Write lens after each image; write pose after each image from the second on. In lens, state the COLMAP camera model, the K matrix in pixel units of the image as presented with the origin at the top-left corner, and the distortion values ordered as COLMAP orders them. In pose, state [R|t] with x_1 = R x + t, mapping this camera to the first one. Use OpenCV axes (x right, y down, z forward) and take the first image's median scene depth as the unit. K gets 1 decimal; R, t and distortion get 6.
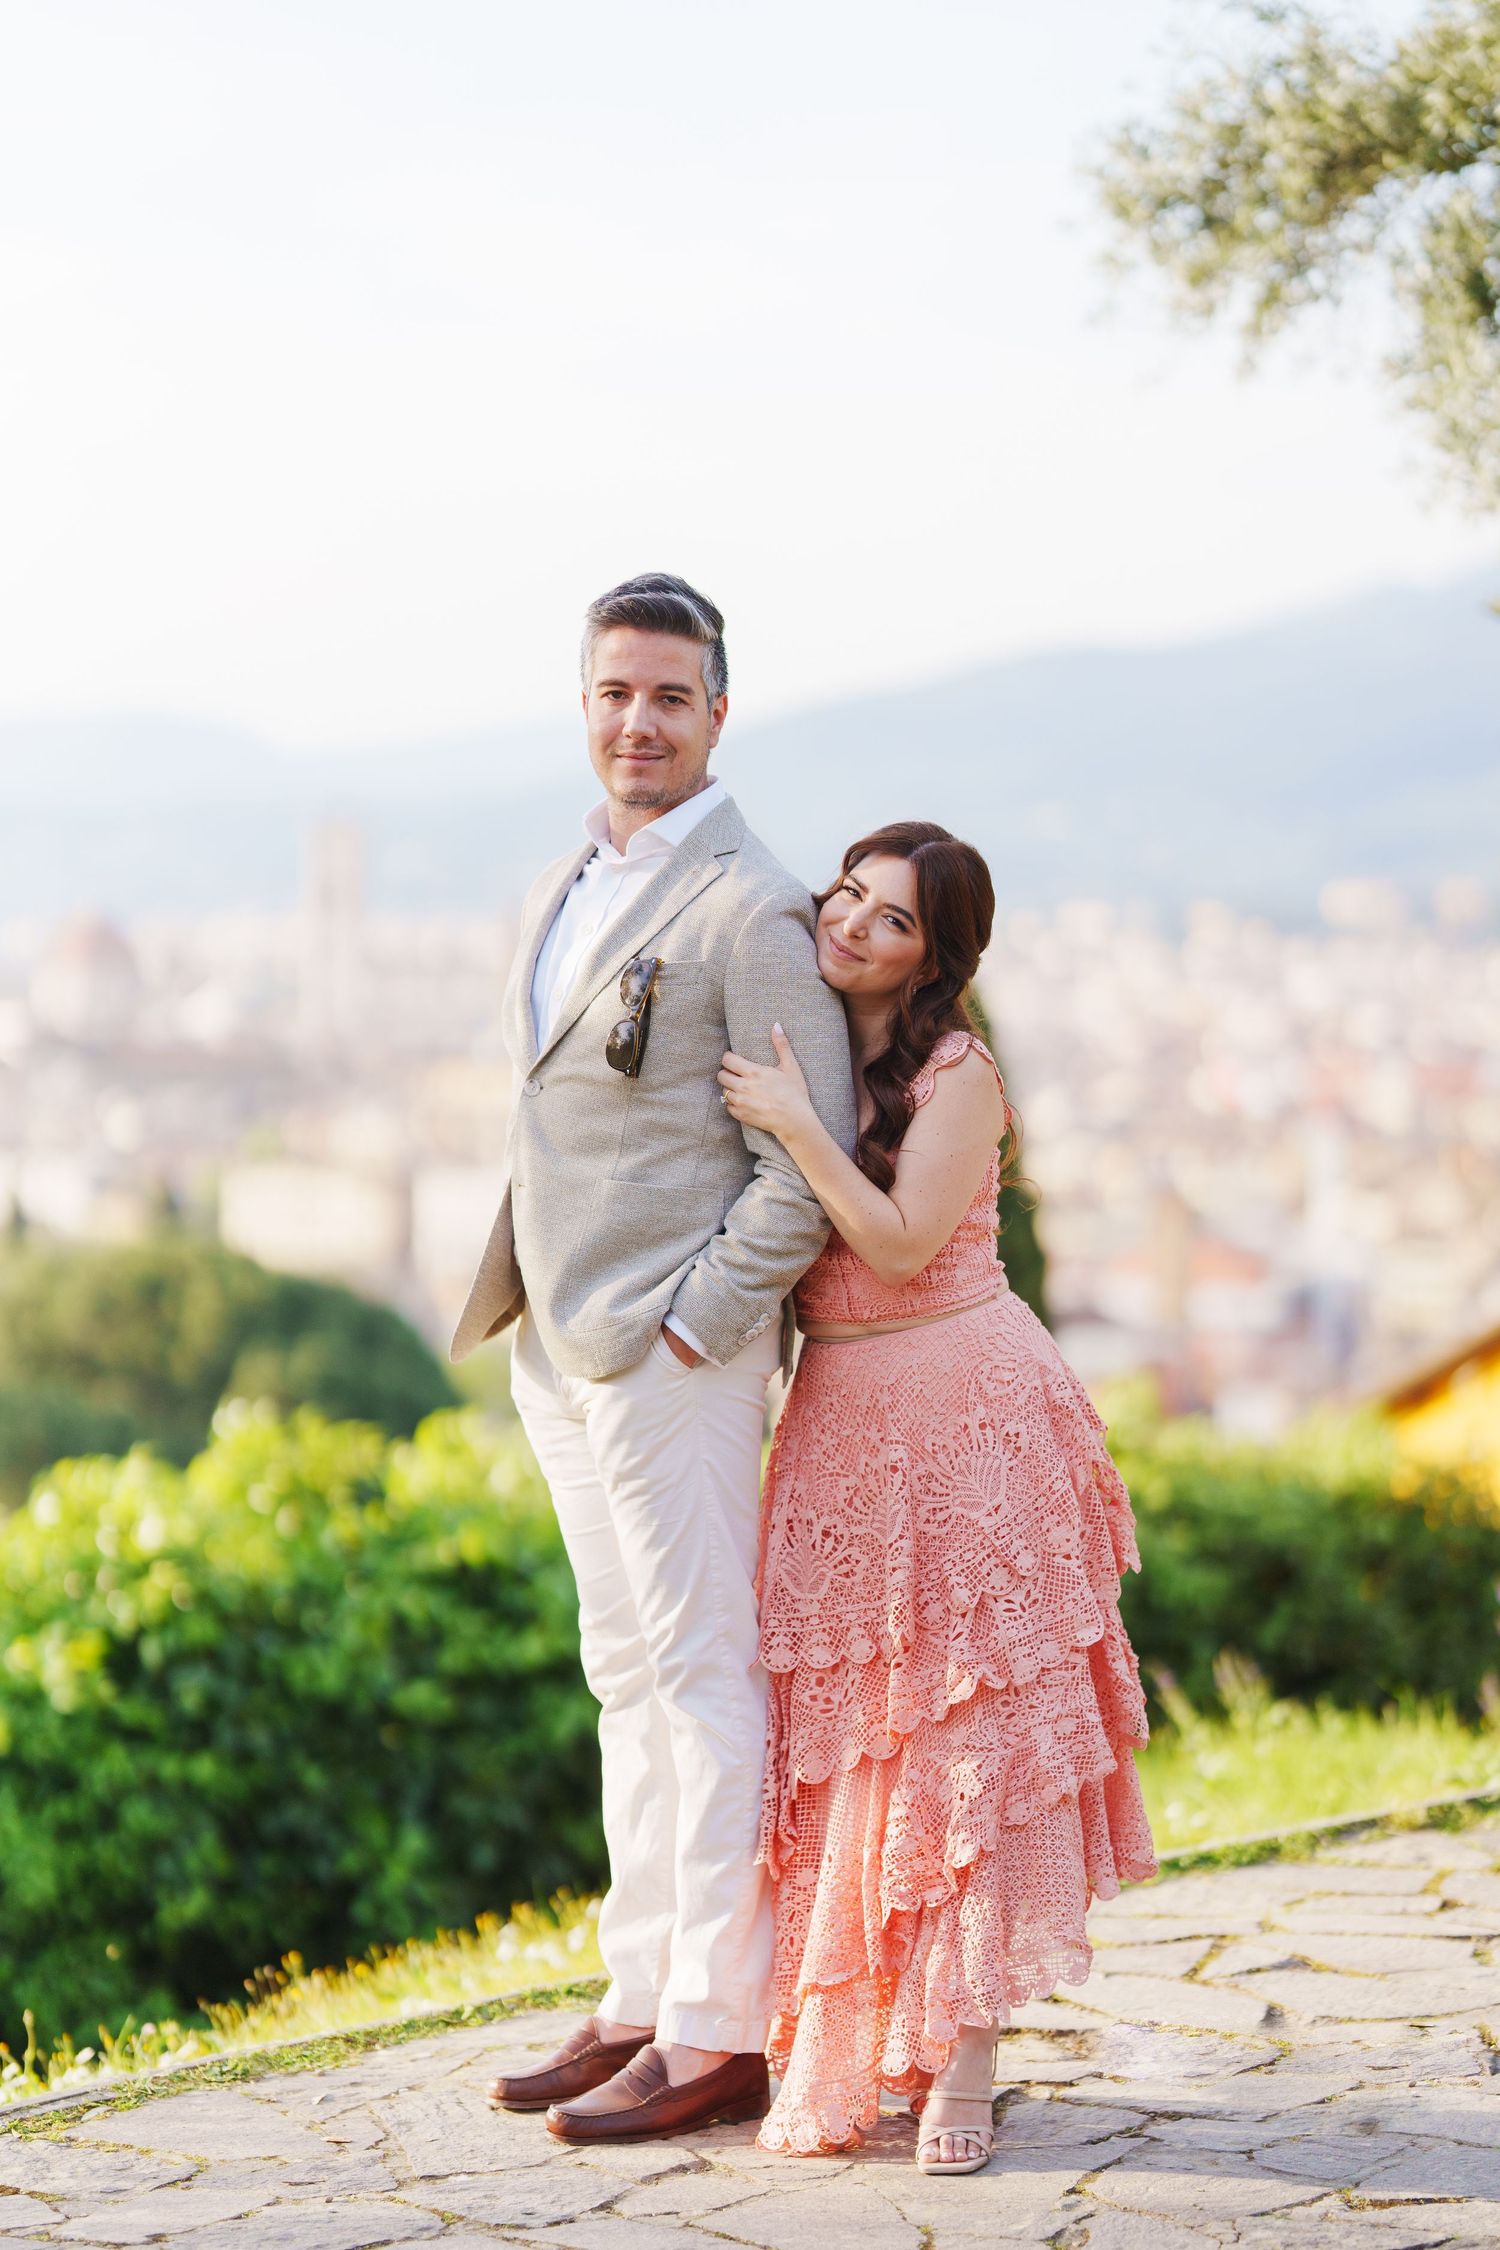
lens RADIAL K [[5235.0, 0, 753.1], [0, 5235.0, 1127.4], [0, 0, 1]] dist [0.609691, 0.959928]
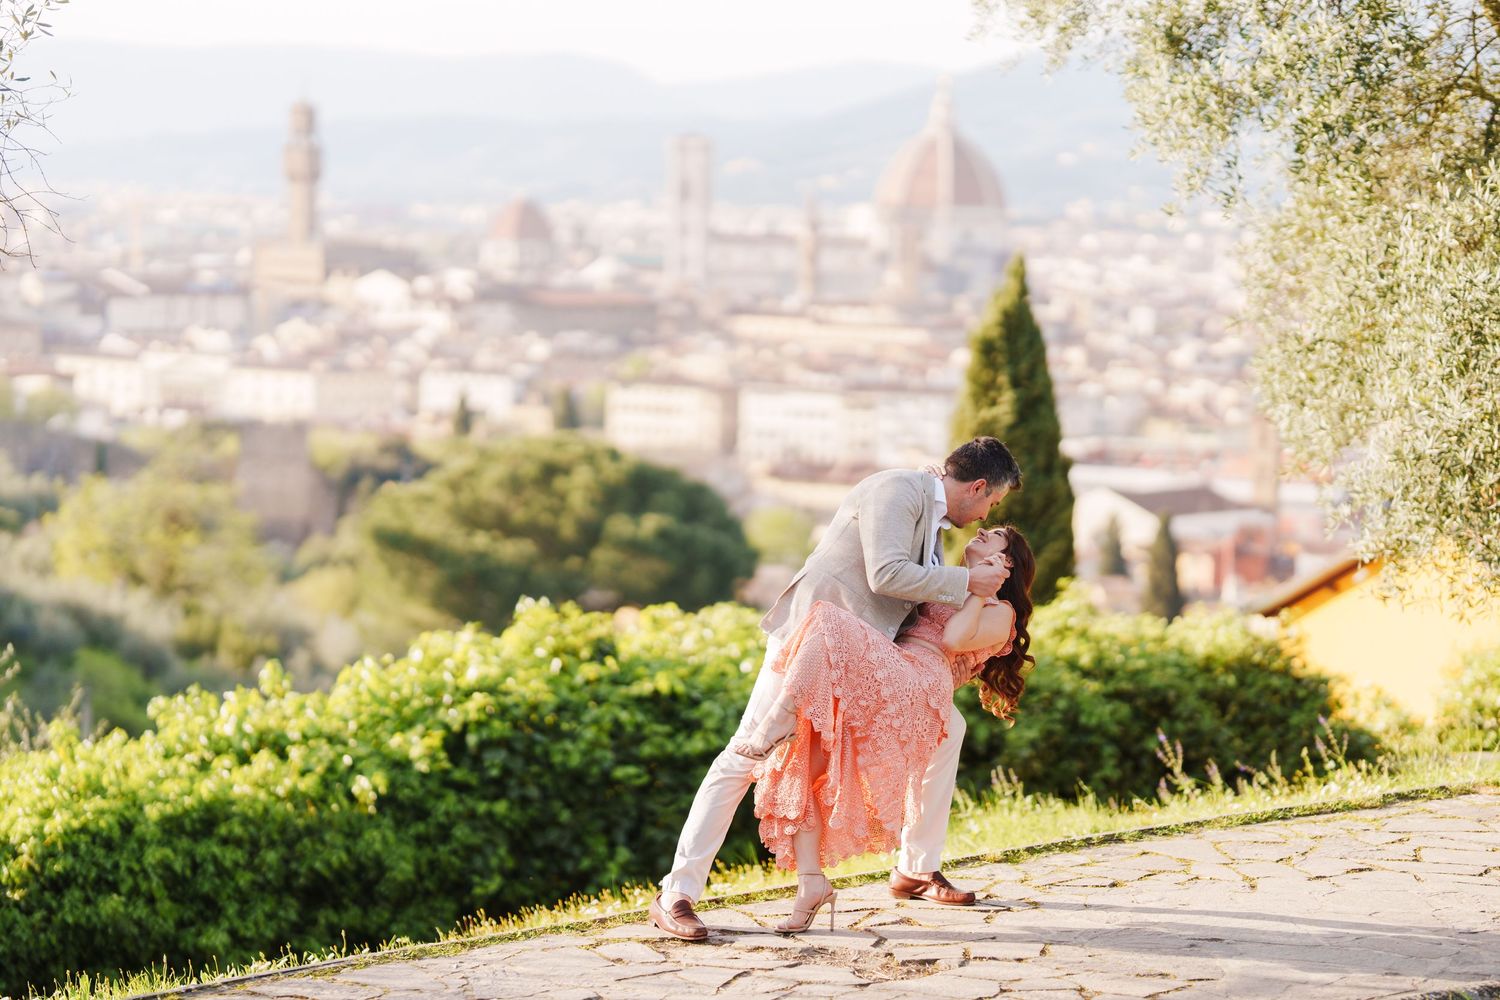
lens RADIAL K [[3708.0, 0, 792.5], [0, 3708.0, 512.0], [0, 0, 1]] dist [0.602677, 1.055553]
pose [[0.998421, 0.022239, -0.051583, 0.056203], [-0.020014, 0.998864, 0.043243, -0.033064], [0.052487, -0.042142, 0.997732, -0.225712]]
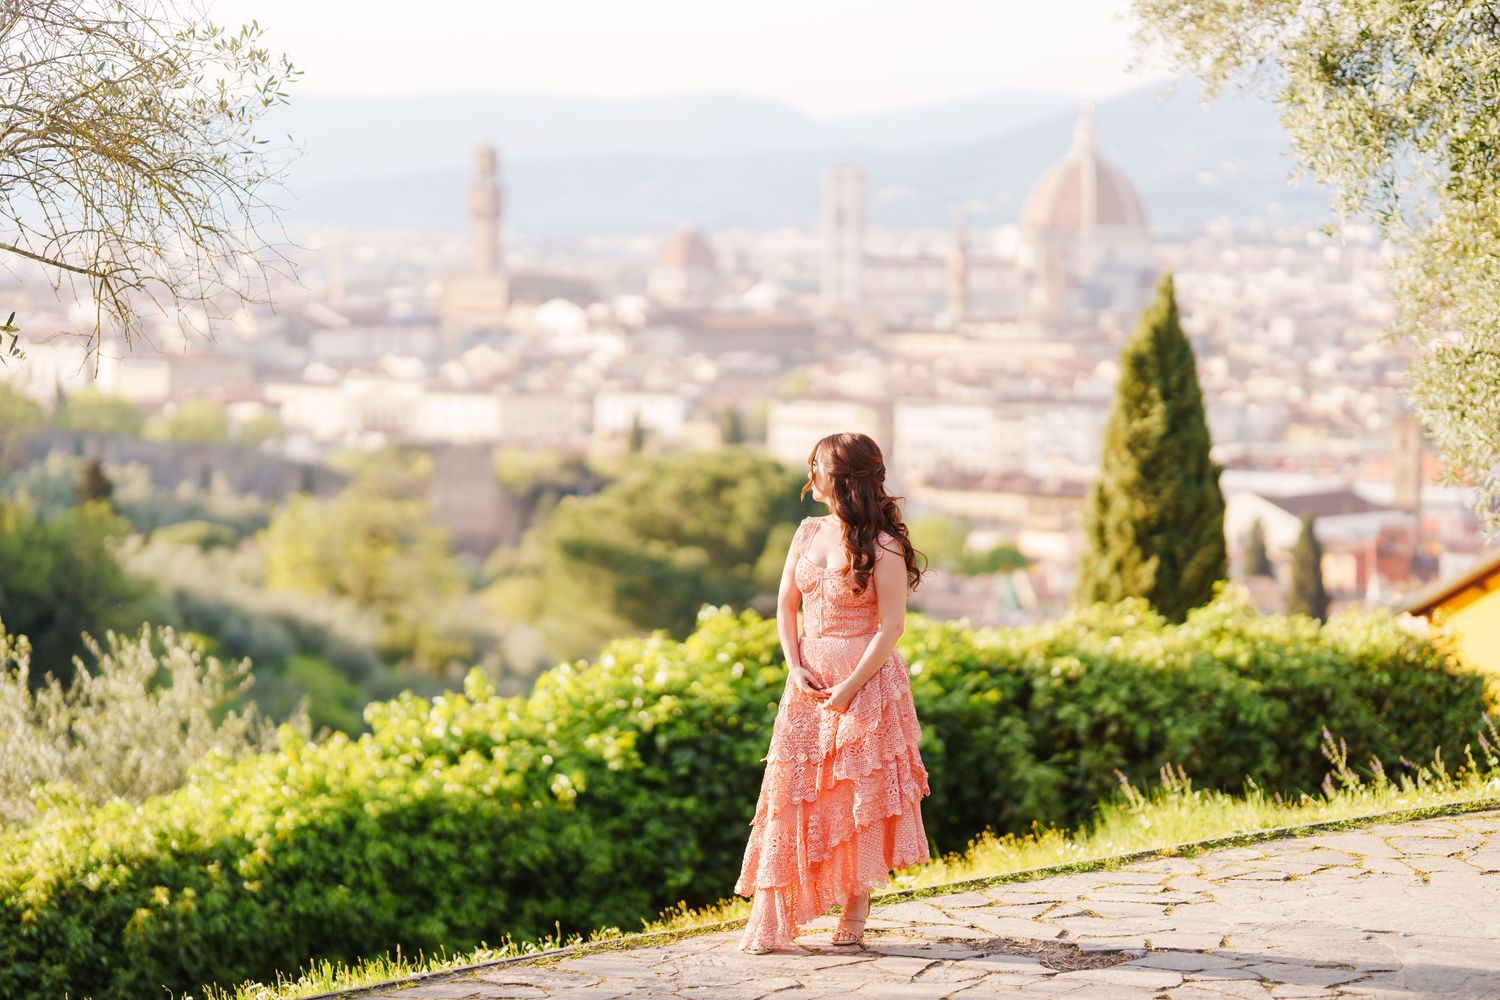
lens RADIAL K [[3503.1, 0, 749.0], [0, 3503.1, 499.6], [0, 0, 1]] dist [0.606693, 1.044873]
pose [[0.994178, 0.006931, -0.107526, 0.051660], [-0.002863, 0.999276, 0.037936, -0.034495], [0.107711, -0.037407, 0.993478, -0.229265]]
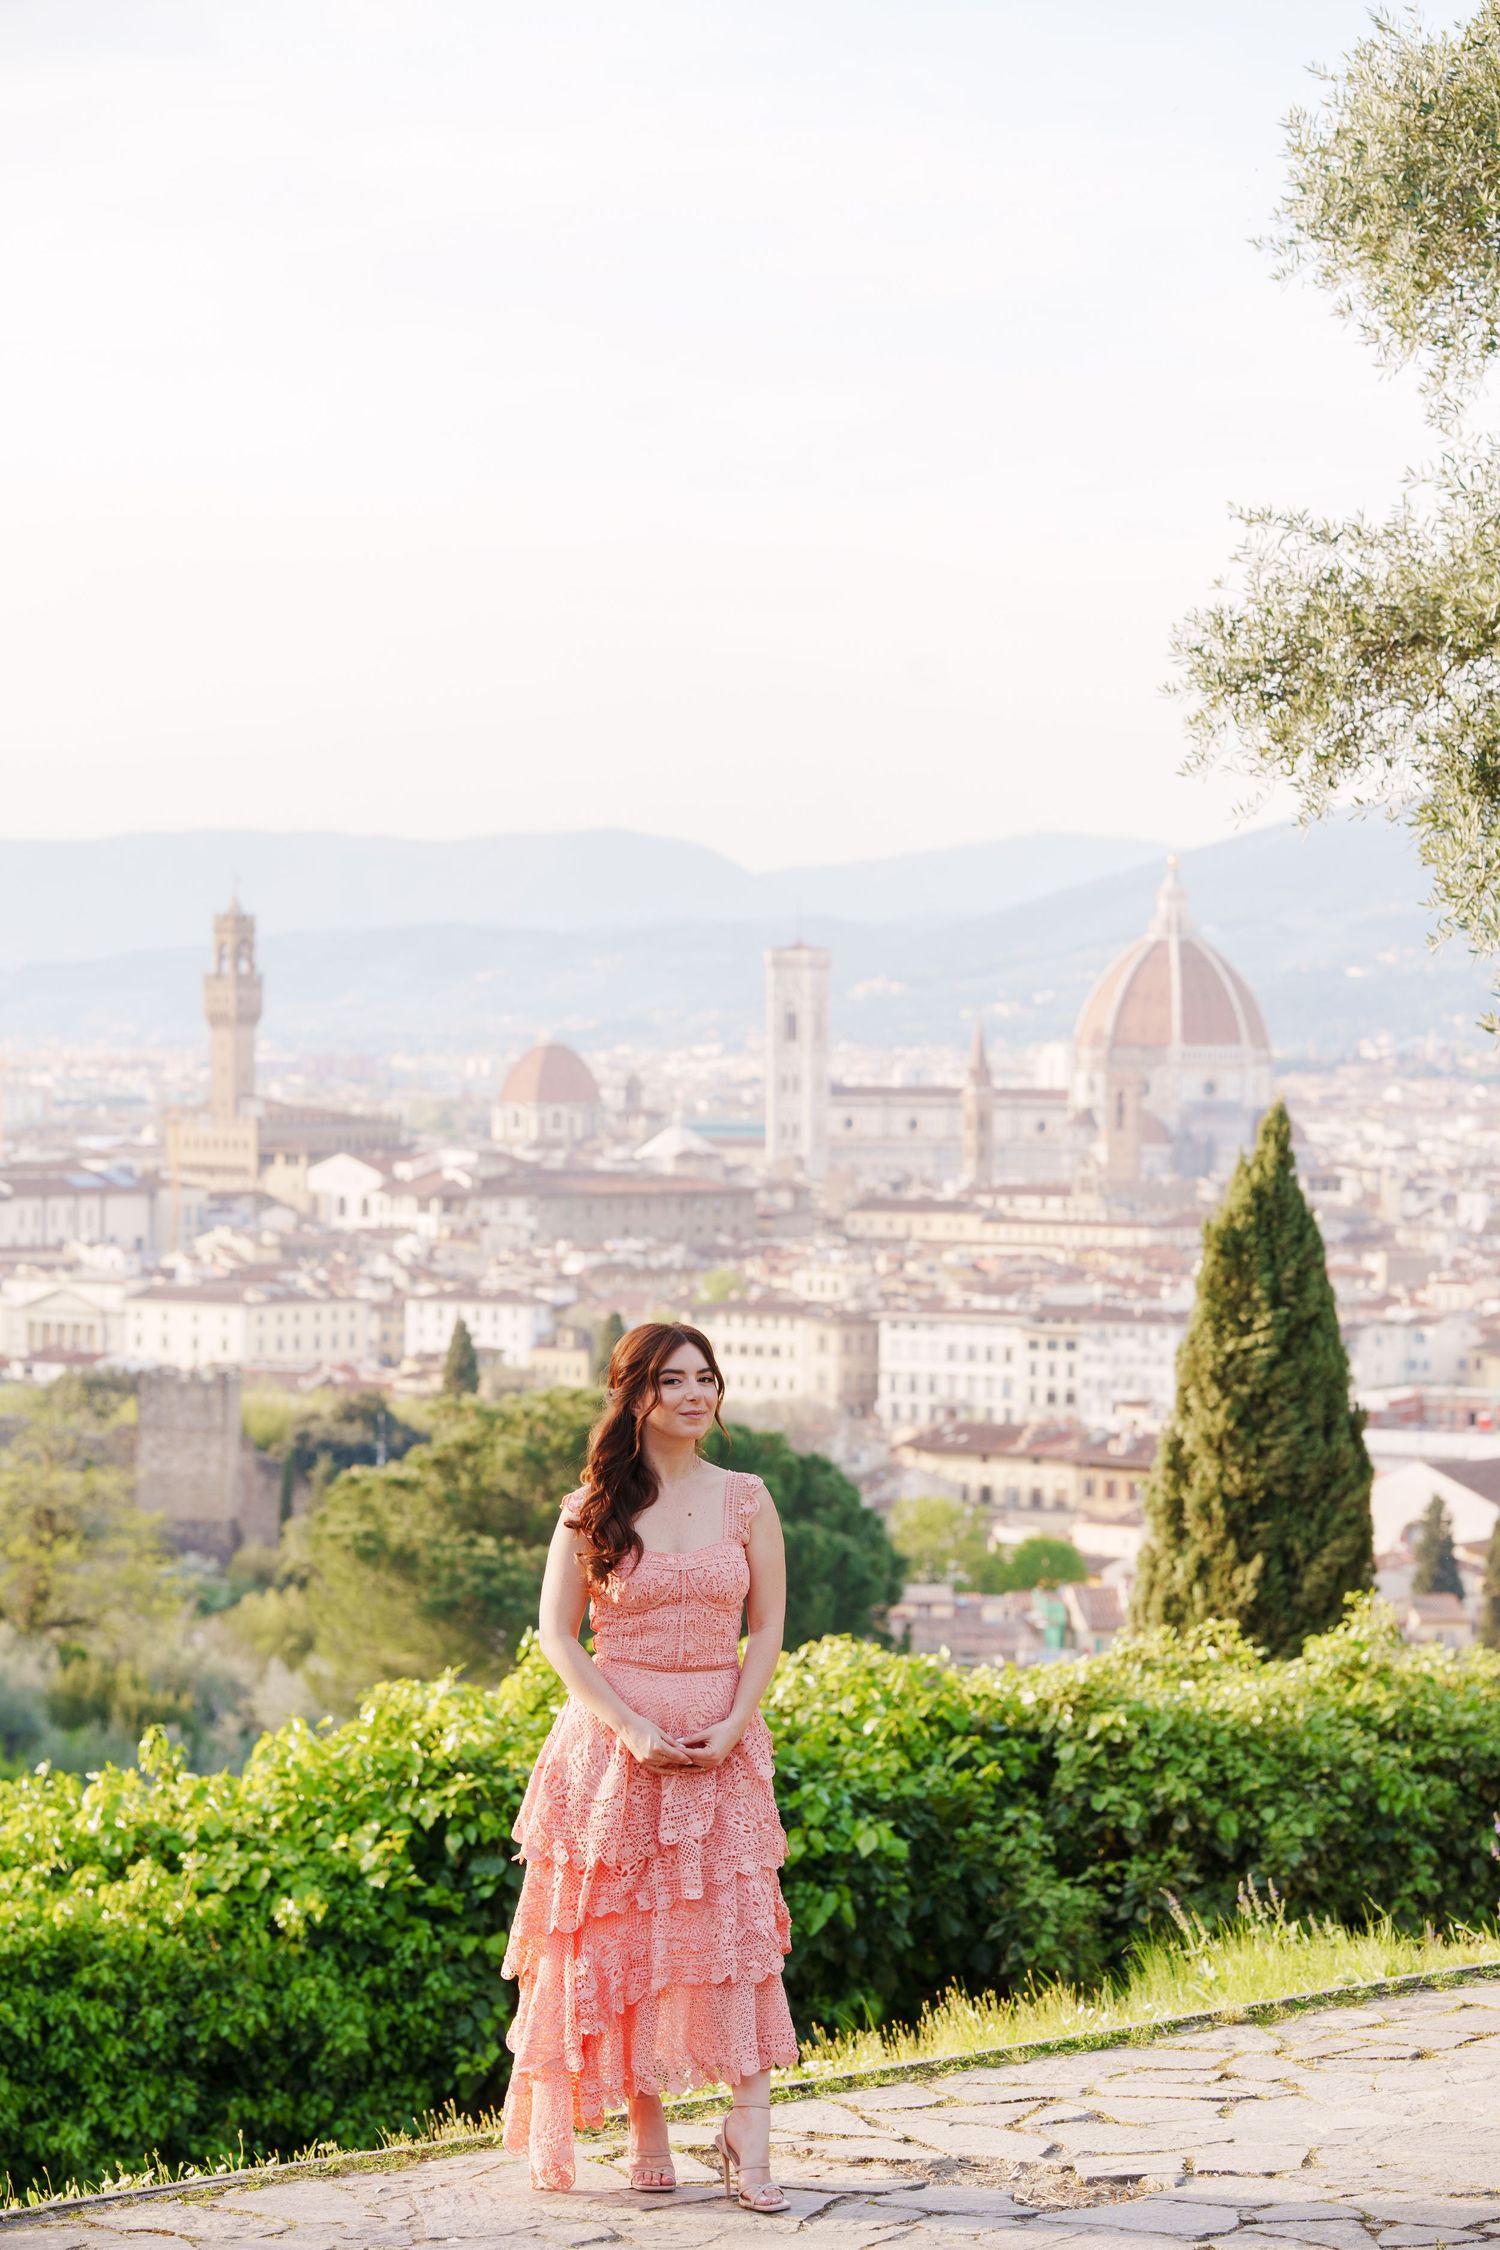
lens RADIAL K [[5534.4, 0, 749.9], [0, 5534.4, 1086.0], [0, 0, 1]] dist [-0.097272, 0.882026]
pose [[0.995983, 0.005568, -0.089370, 0.060078], [-0.008406, 0.999471, -0.031413, -0.029950], [0.089148, 0.032038, 0.995503, -0.202109]]
